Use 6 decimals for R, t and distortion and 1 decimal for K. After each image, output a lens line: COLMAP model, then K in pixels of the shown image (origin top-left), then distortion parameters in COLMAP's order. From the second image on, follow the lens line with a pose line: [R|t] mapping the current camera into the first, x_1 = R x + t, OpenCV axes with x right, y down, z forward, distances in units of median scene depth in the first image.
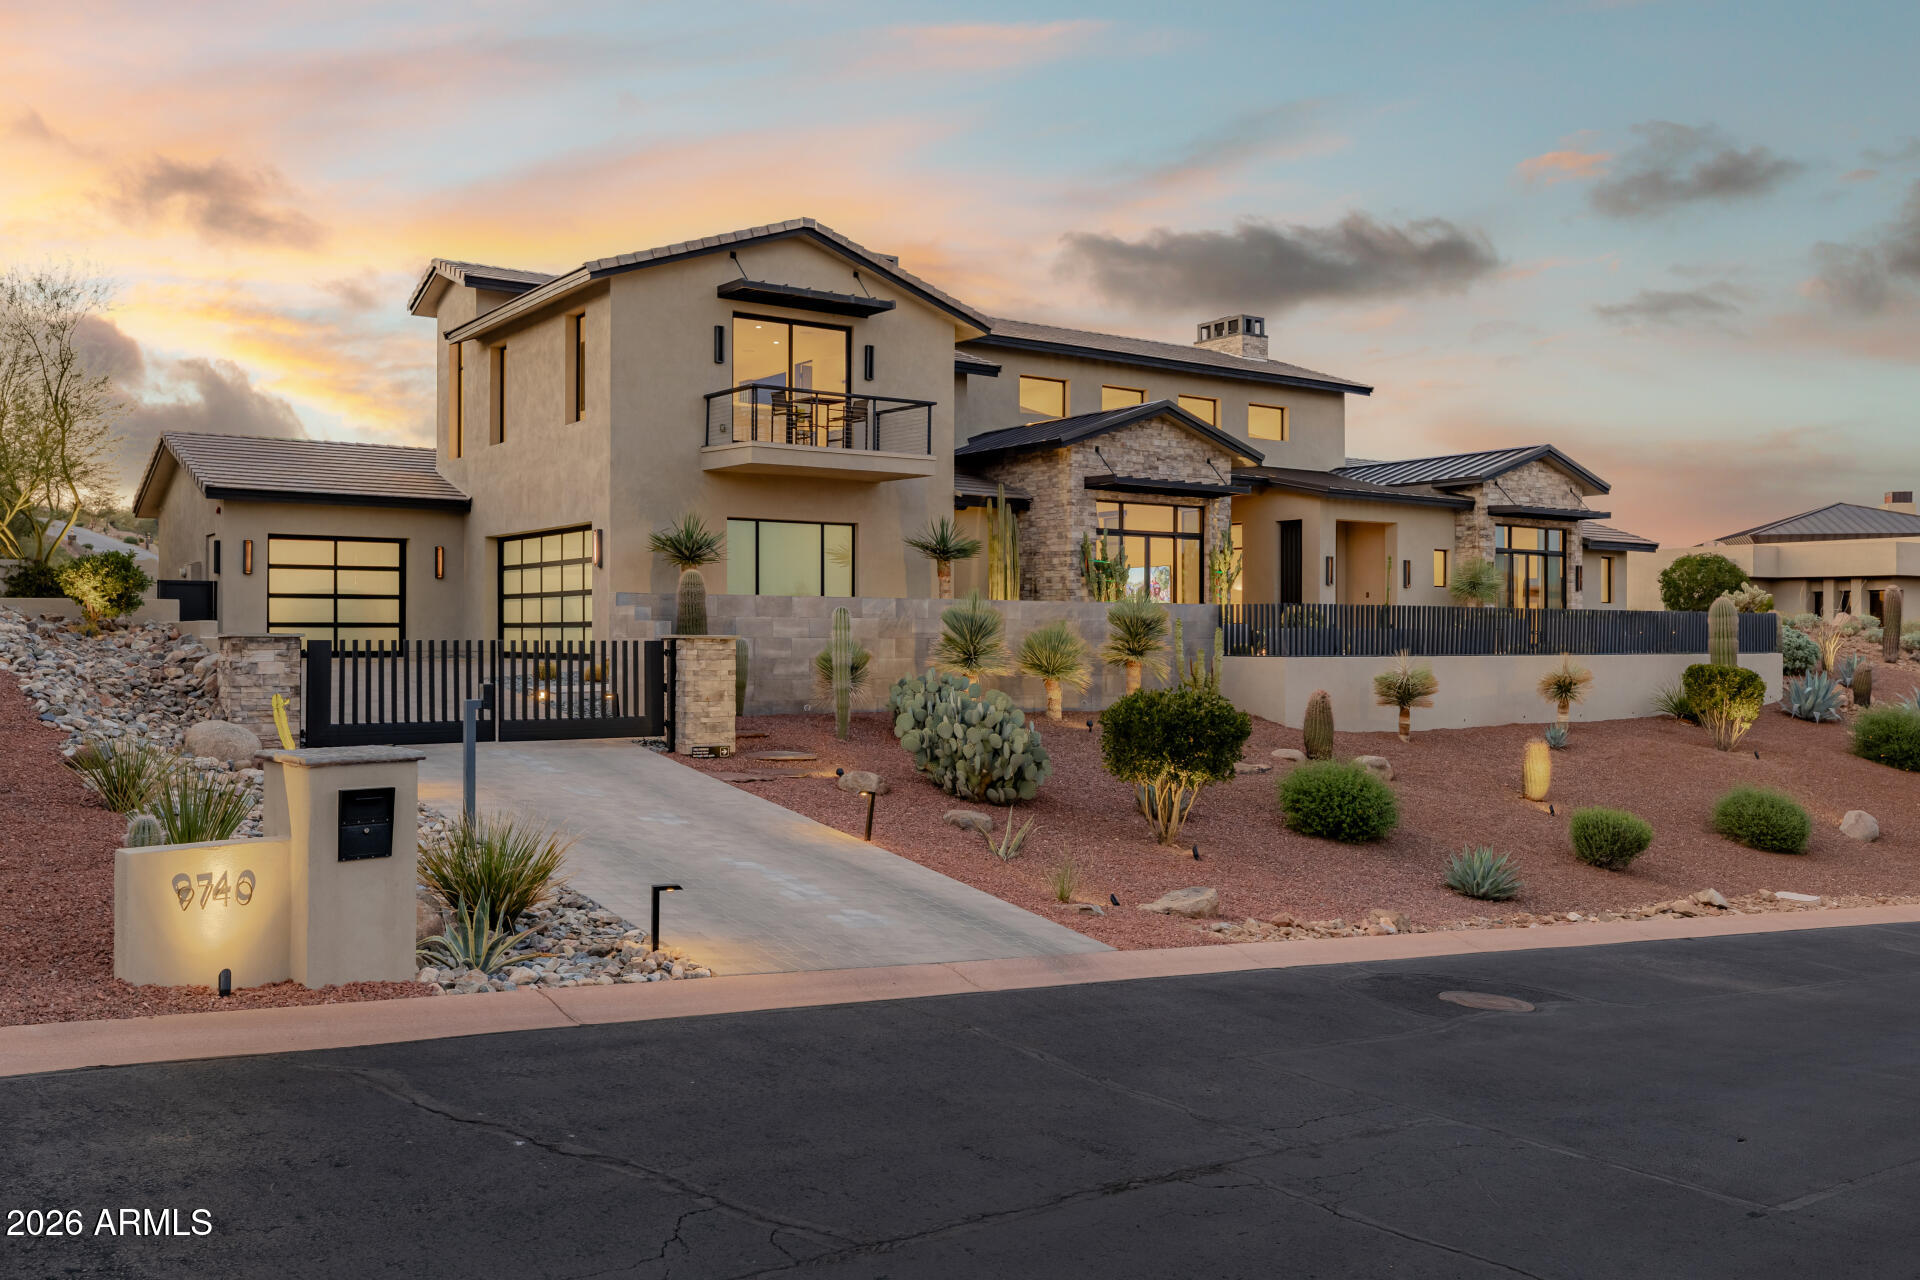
lens RADIAL K [[1622.1, 0, 960.0], [0, 1622.1, 640.0], [0, 0, 1]] dist [-0.003863, -0.000916]
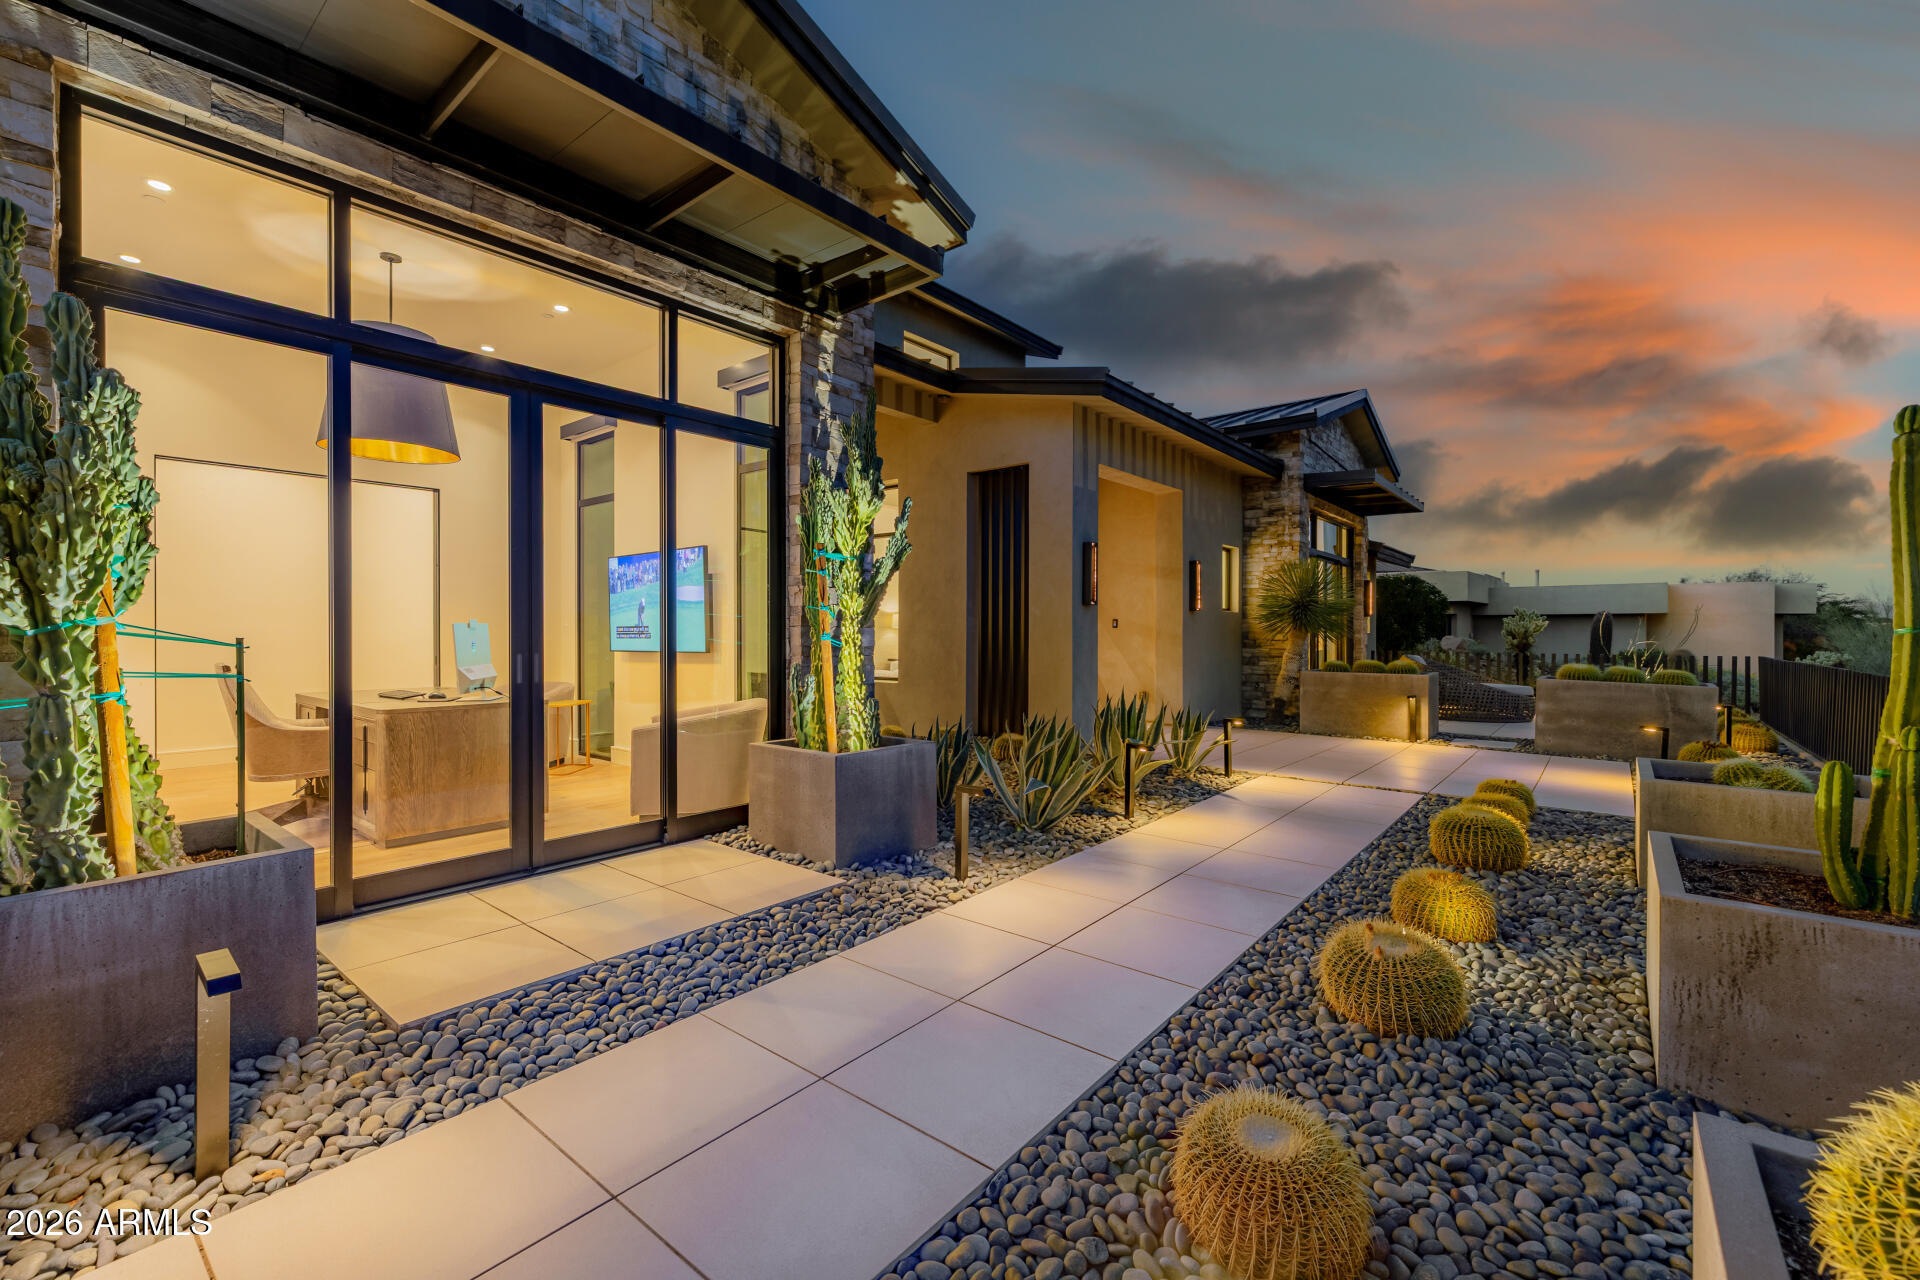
lens RADIAL K [[802.5, 0, 954.3], [0, 802.5, 630.8], [0, 0, 1]] dist [0.007131, -0.000191]
pose [[0.966490, 0.002894, 0.256688, 0.147919], [-0.003459, 0.999992, 0.001748, -0.029958], [-0.256681, -0.002578, 0.966493, 0.880376]]
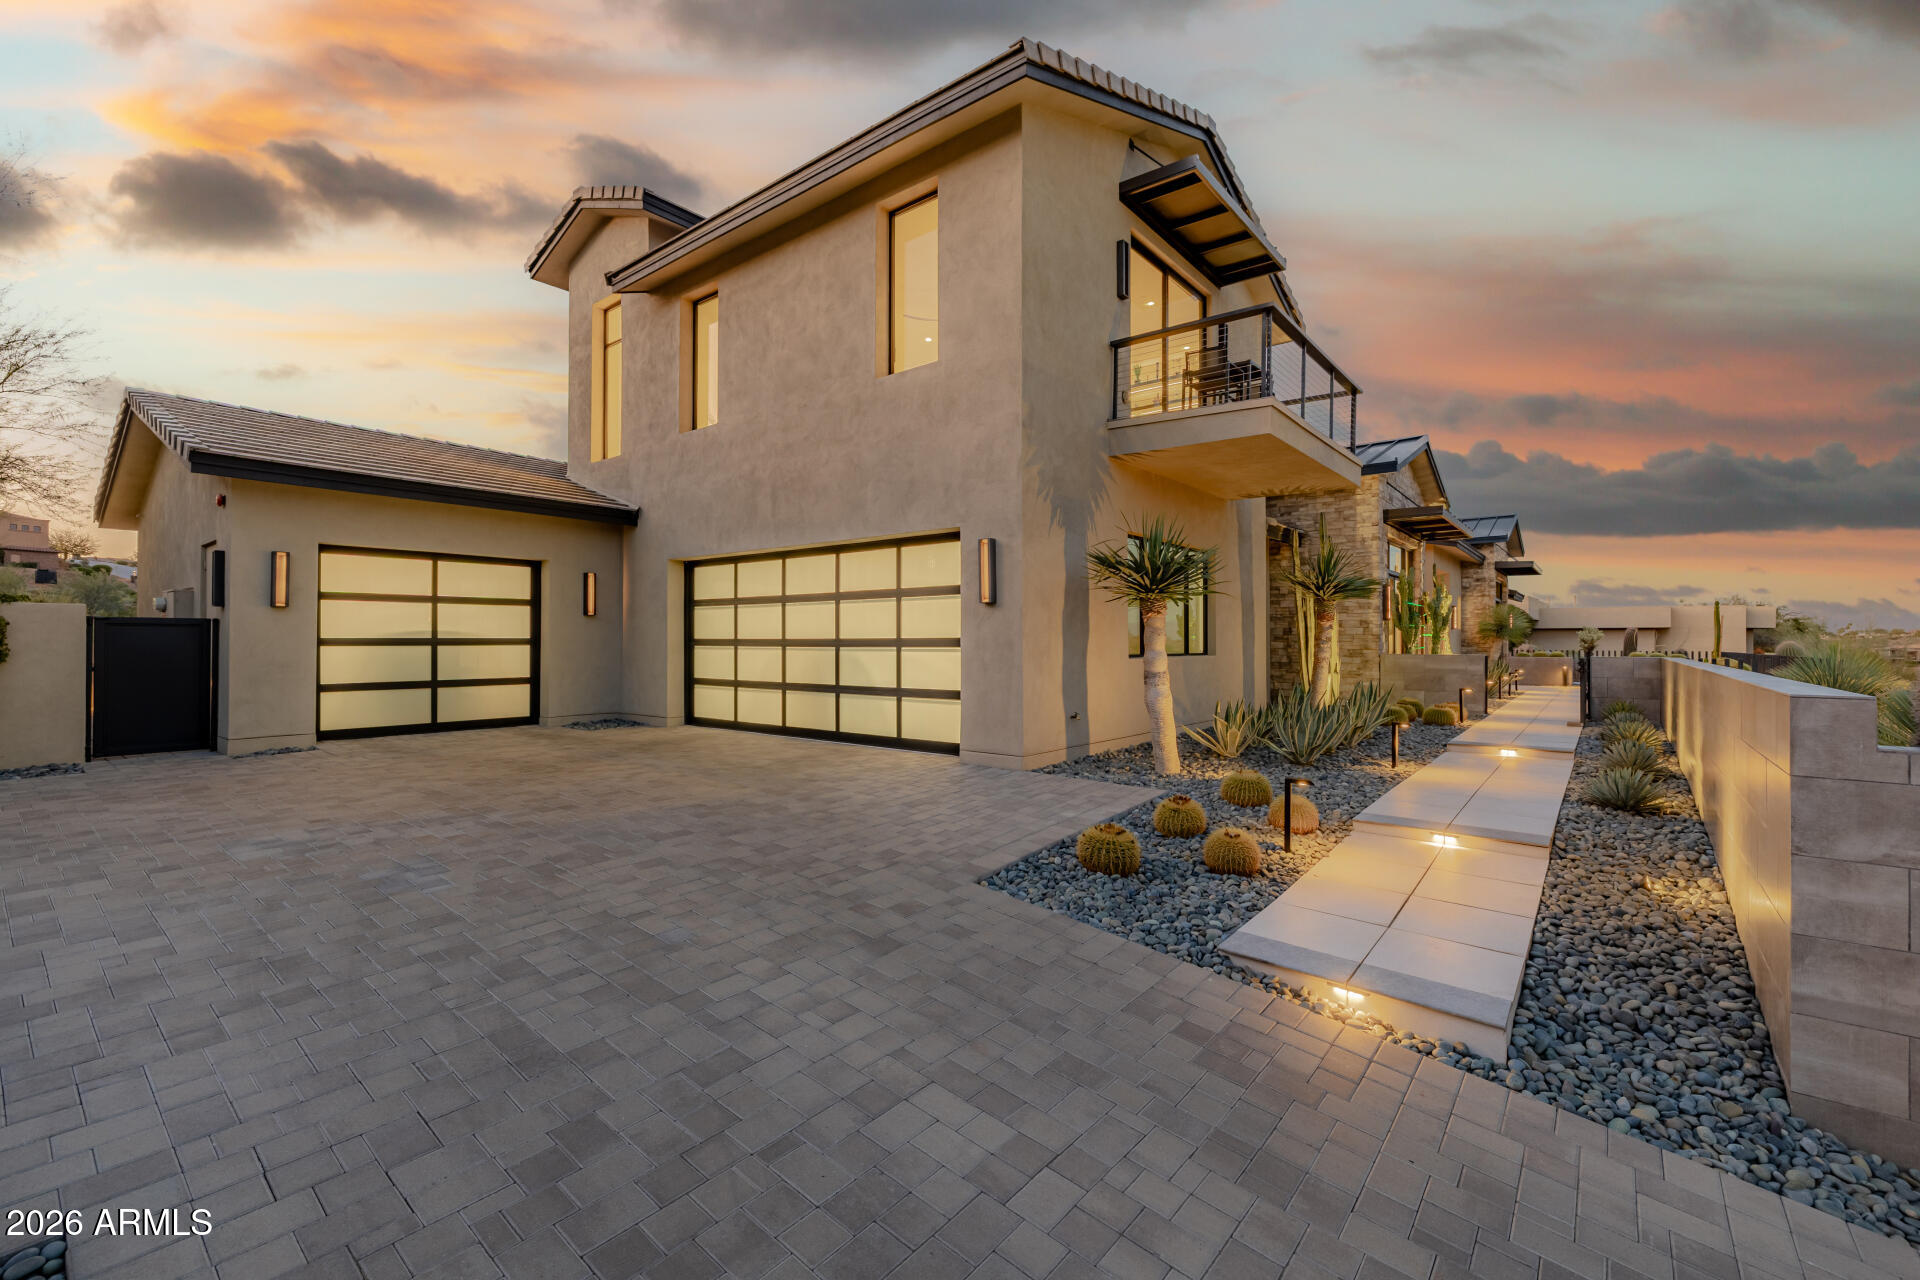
lens RADIAL K [[824.2, 0, 951.1], [0, 824.2, 636.4], [0, 0, 1]] dist [0.007086, -0.000166]
pose [[0.965249, 0.002143, 0.261322, -0.264440], [0.000253, 0.999958, -0.009135, -0.025679], [-0.261331, 0.008883, 0.965208, 0.604643]]
